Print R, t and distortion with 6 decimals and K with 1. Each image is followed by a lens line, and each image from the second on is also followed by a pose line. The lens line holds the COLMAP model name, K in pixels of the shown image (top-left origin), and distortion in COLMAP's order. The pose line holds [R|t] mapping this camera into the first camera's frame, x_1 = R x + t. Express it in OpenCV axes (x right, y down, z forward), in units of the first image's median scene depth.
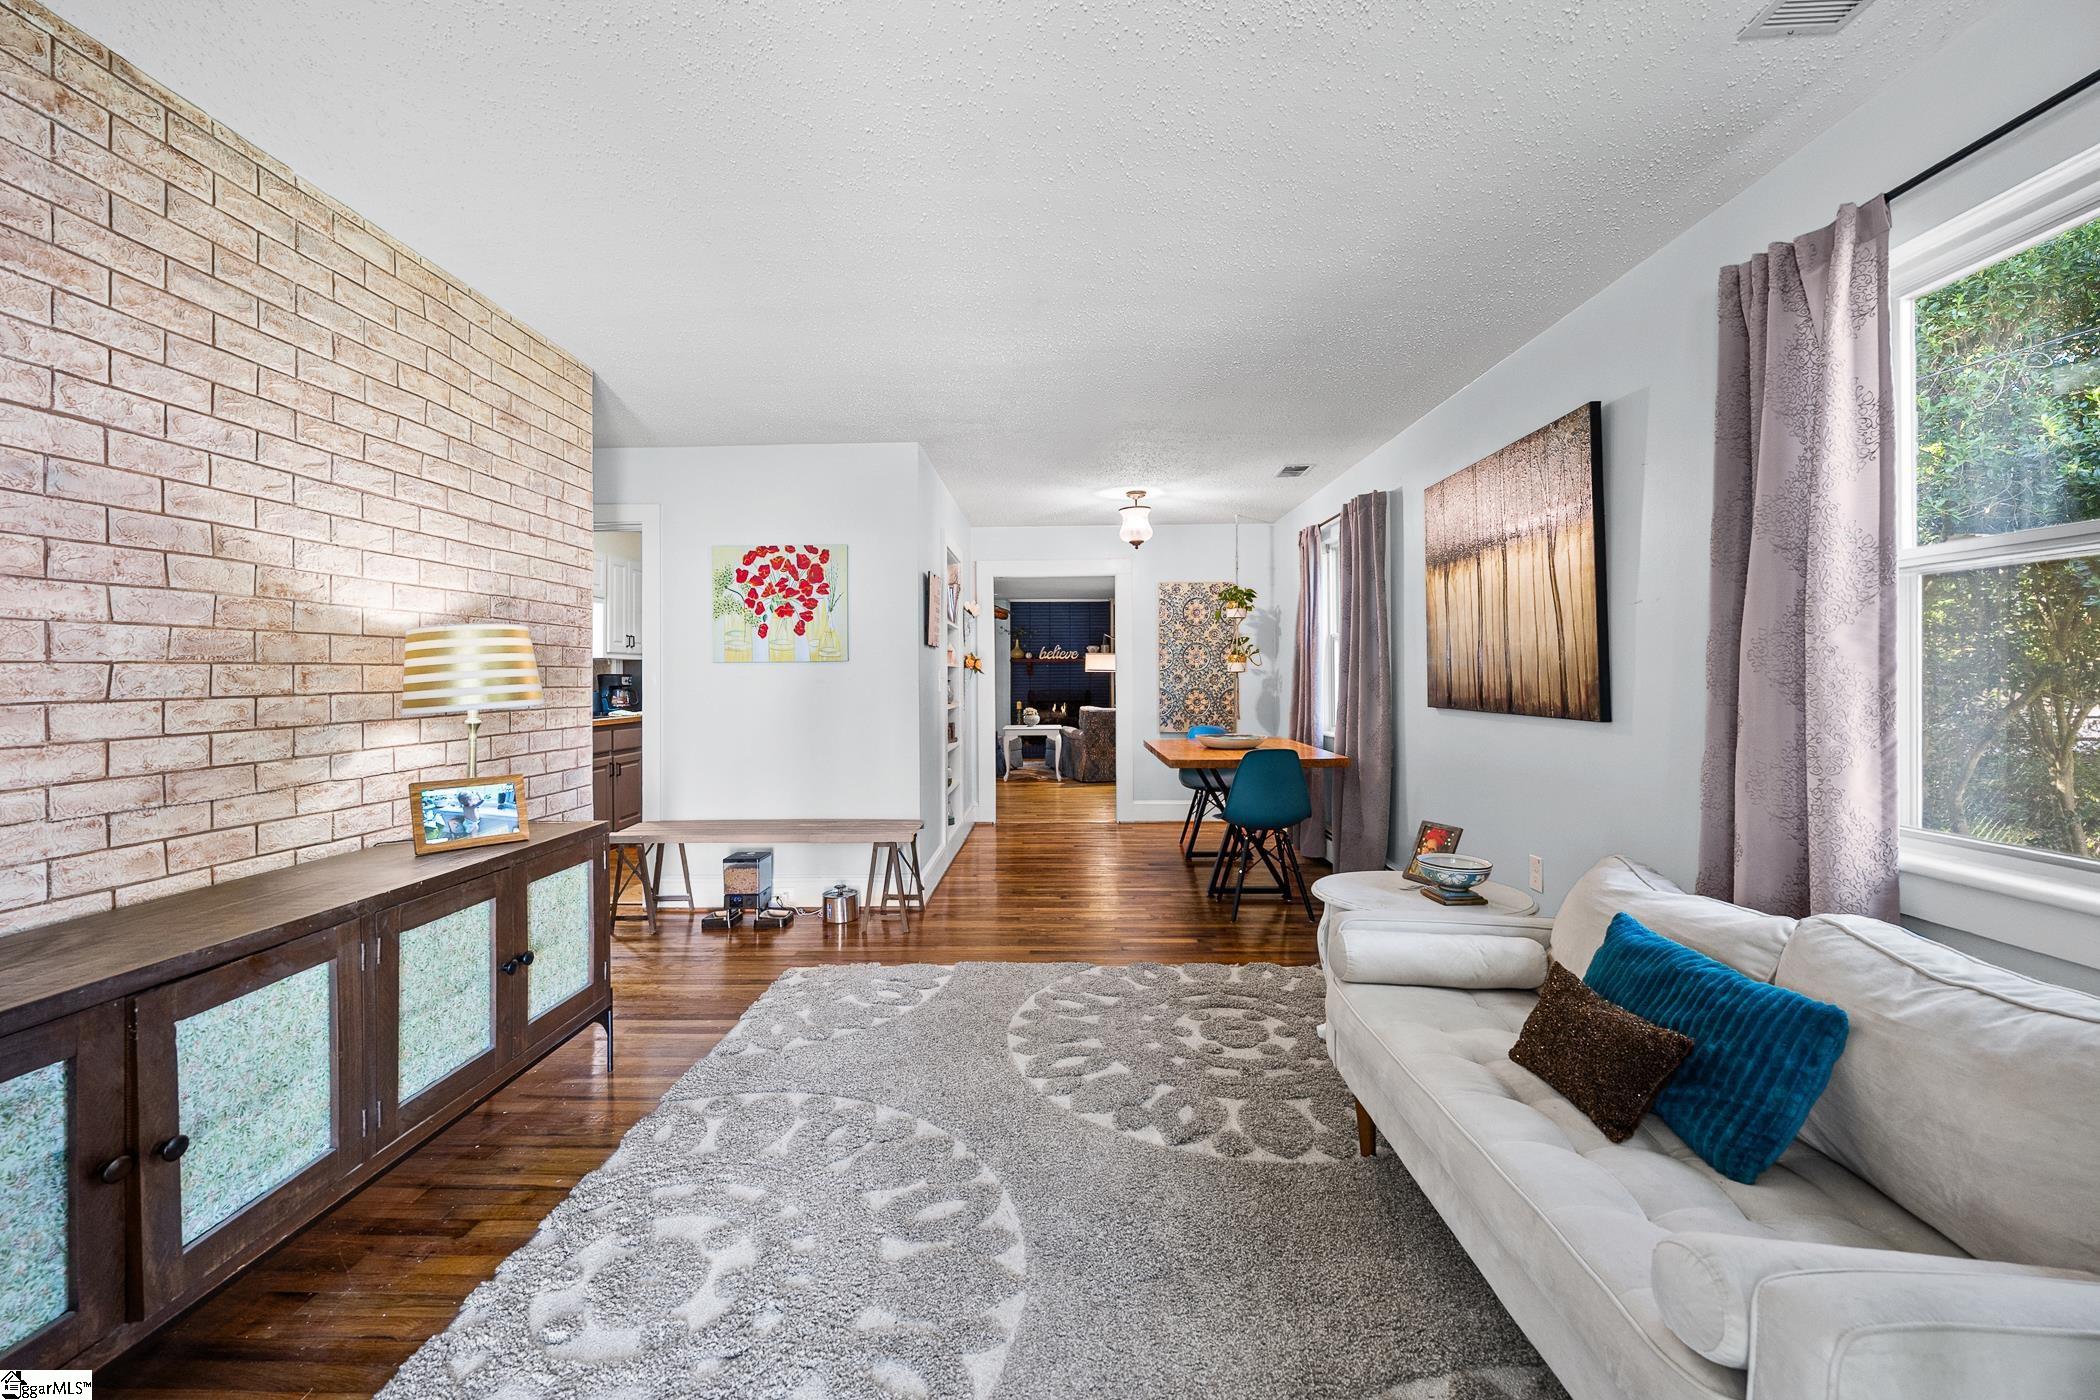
lens RADIAL K [[839.5, 0, 1040.6], [0, 839.5, 691.4], [0, 0, 1]] dist [-0.000087, -0.000014]
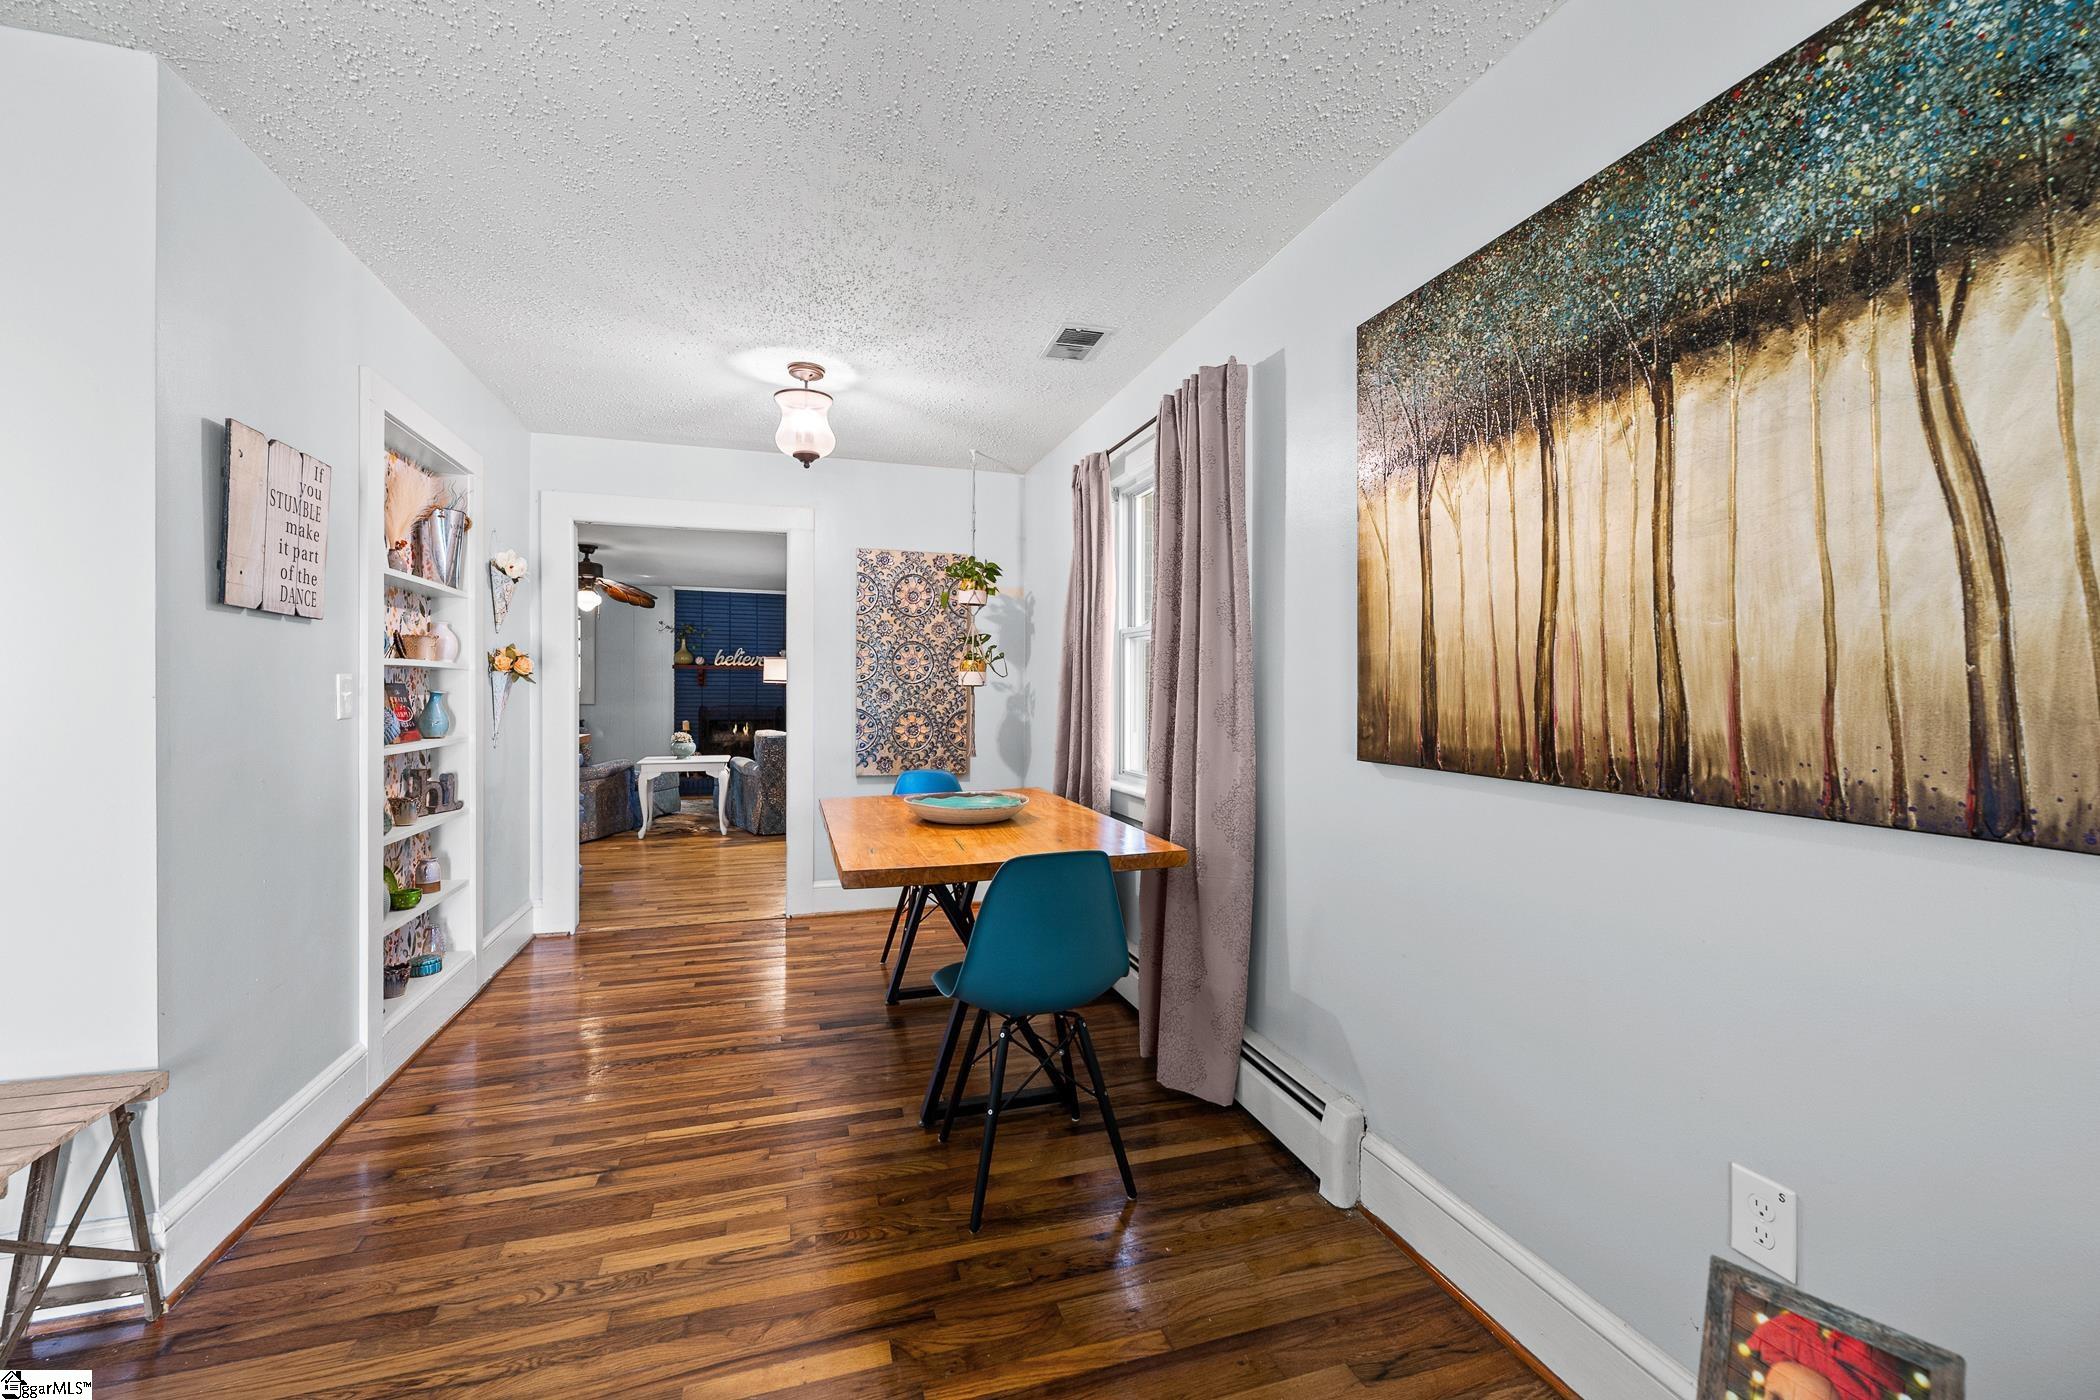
lens RADIAL K [[839.5, 0, 1040.6], [0, 839.5, 691.4], [0, 0, 1]] dist [-0.000087, -0.000014]
pose [[0.947115, 0.012713, 0.320642, 0.071657], [-0.007518, 0.999820, -0.017435, -0.007522], [-0.320806, 0.014102, 0.947040, 0.351849]]
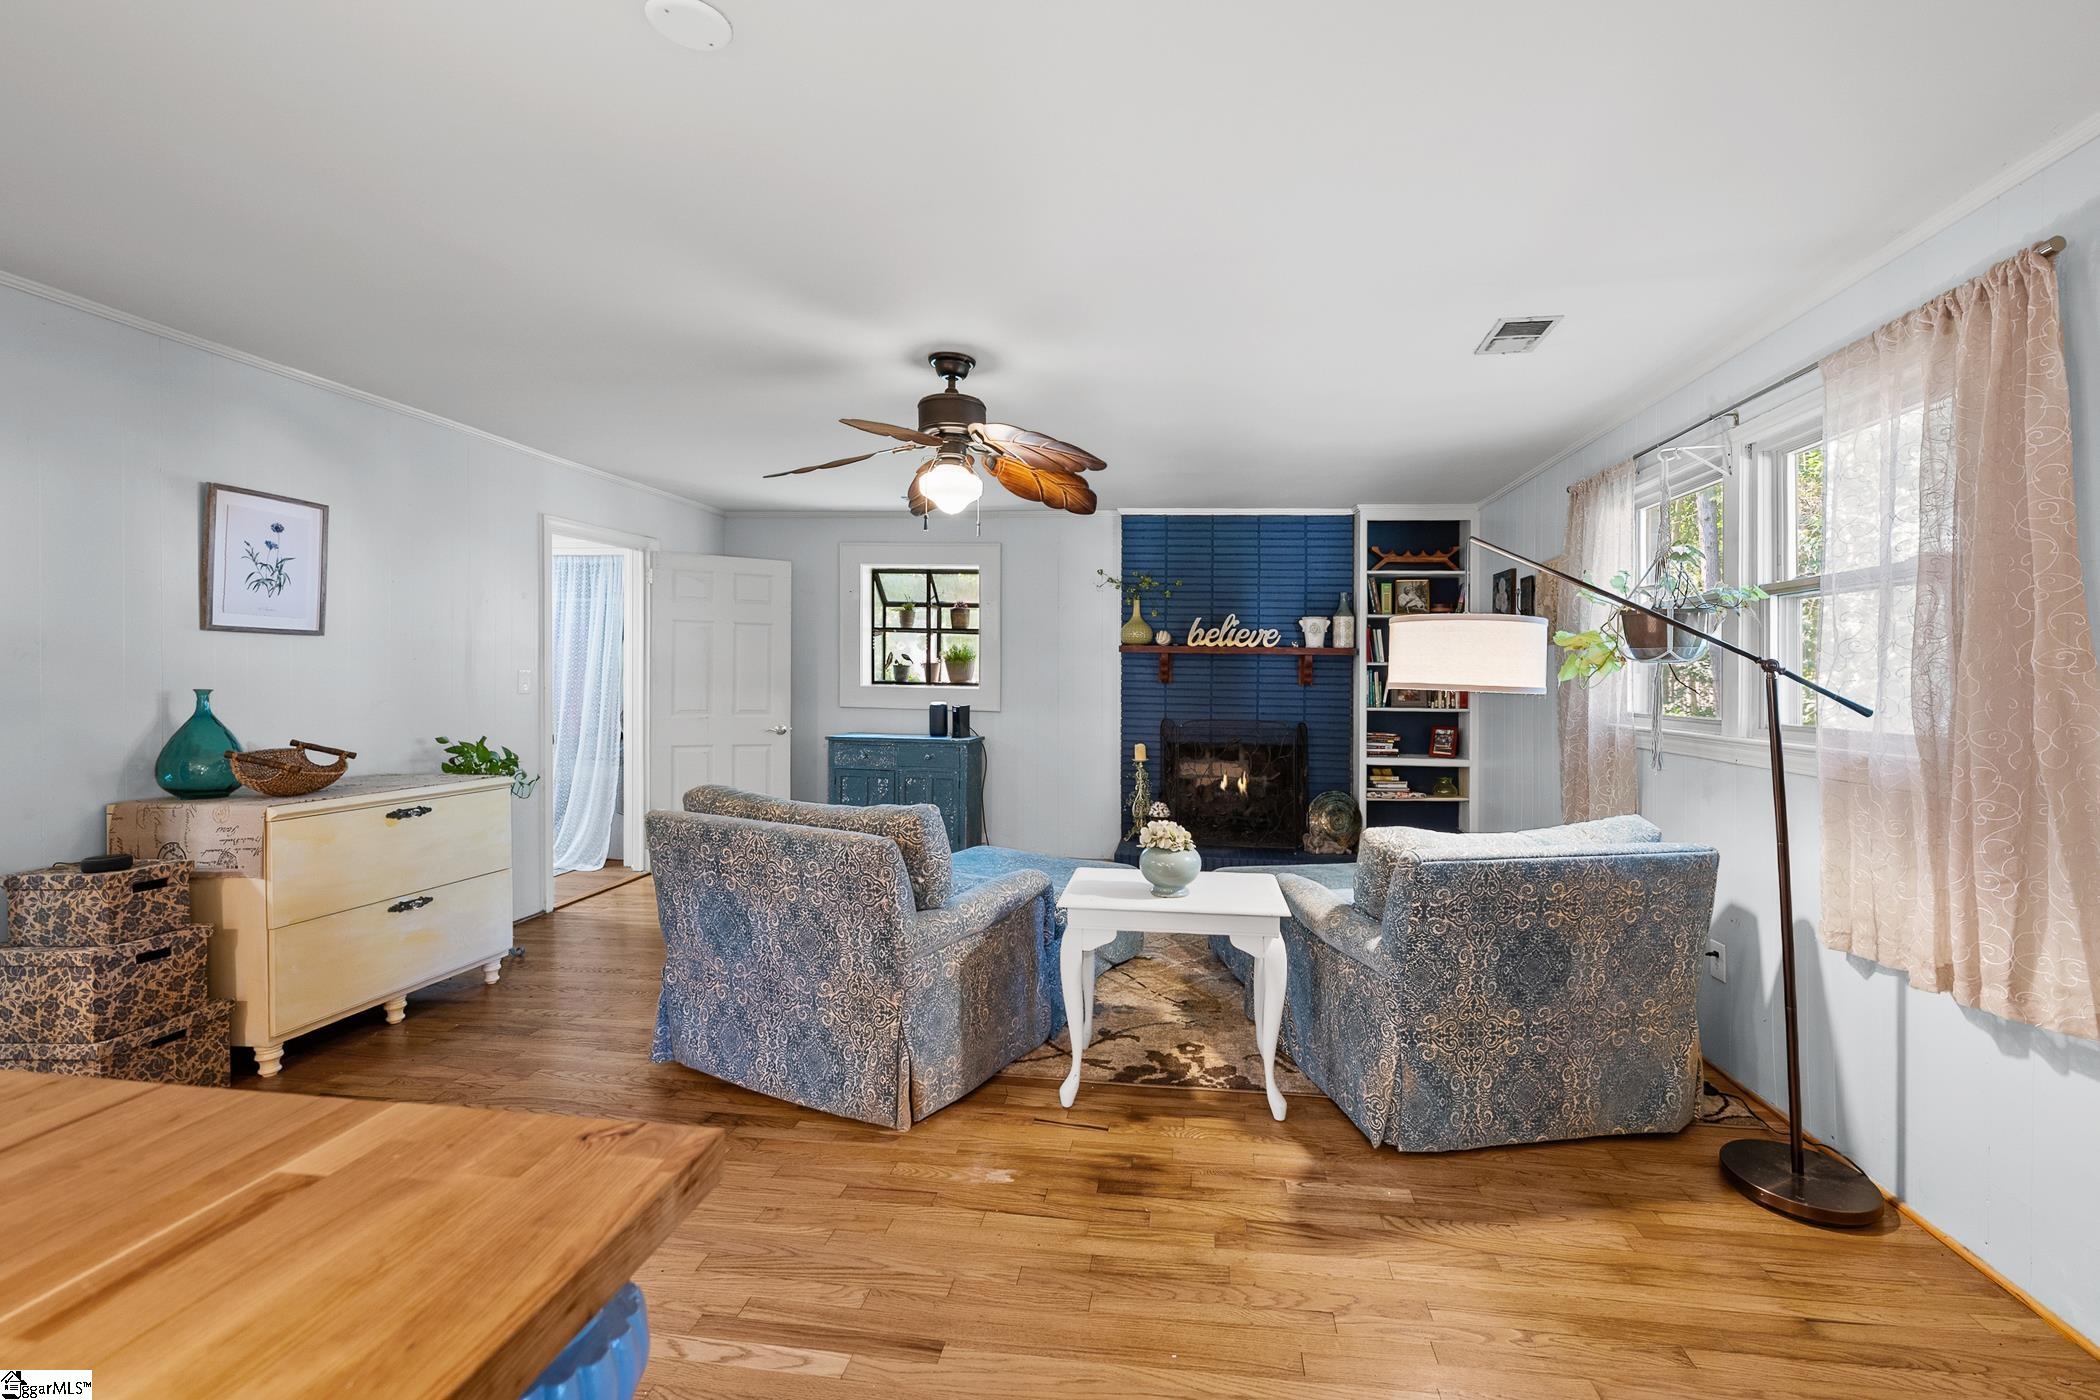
lens RADIAL K [[900.6, 0, 1057.1], [0, 900.6, 676.5], [0, 0, 1]] dist [-0.000141, -0.000008]
pose [[0.991396, 0.017674, -0.129702, -0.016184], [-0.019231, 0.999757, -0.010759, -0.034562], [0.129480, 0.013160, 0.991495, 1.090377]]
